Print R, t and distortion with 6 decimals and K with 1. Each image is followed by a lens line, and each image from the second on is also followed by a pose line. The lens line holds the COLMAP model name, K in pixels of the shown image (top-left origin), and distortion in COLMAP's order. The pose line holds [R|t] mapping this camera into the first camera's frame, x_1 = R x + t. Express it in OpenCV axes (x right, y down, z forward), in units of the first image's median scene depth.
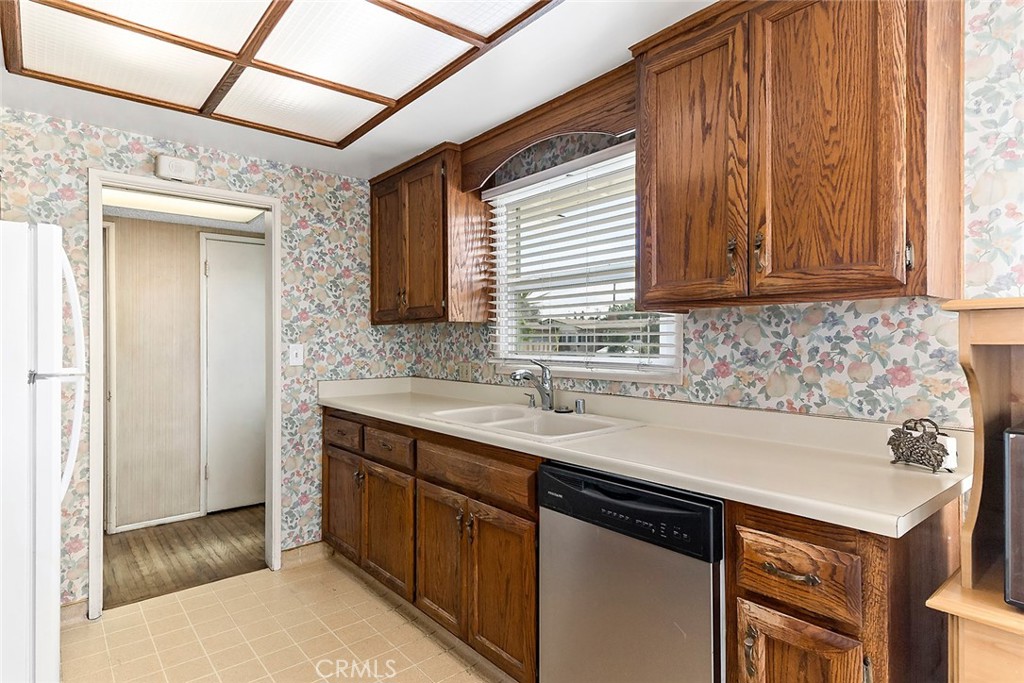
lens RADIAL K [[550.3, 0, 512.0], [0, 550.3, 341.5], [0, 0, 1]] dist [0.015243, -0.000985]
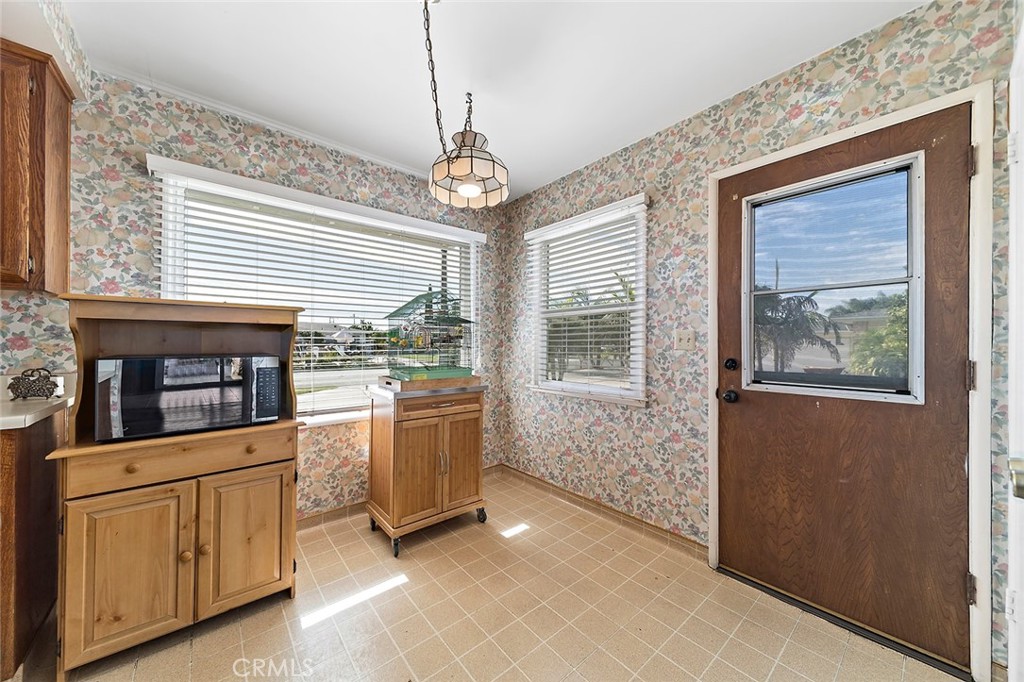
lens RADIAL K [[364.6, 0, 504.1], [0, 364.6, 343.3], [0, 0, 1]] dist [0.002041, -0.000476]
pose [[0.004797, 0.006240, 0.999969, -0.311500], [-0.004420, 0.999971, -0.006219, 0.069598], [-0.999979, -0.004390, 0.004825, -0.352210]]
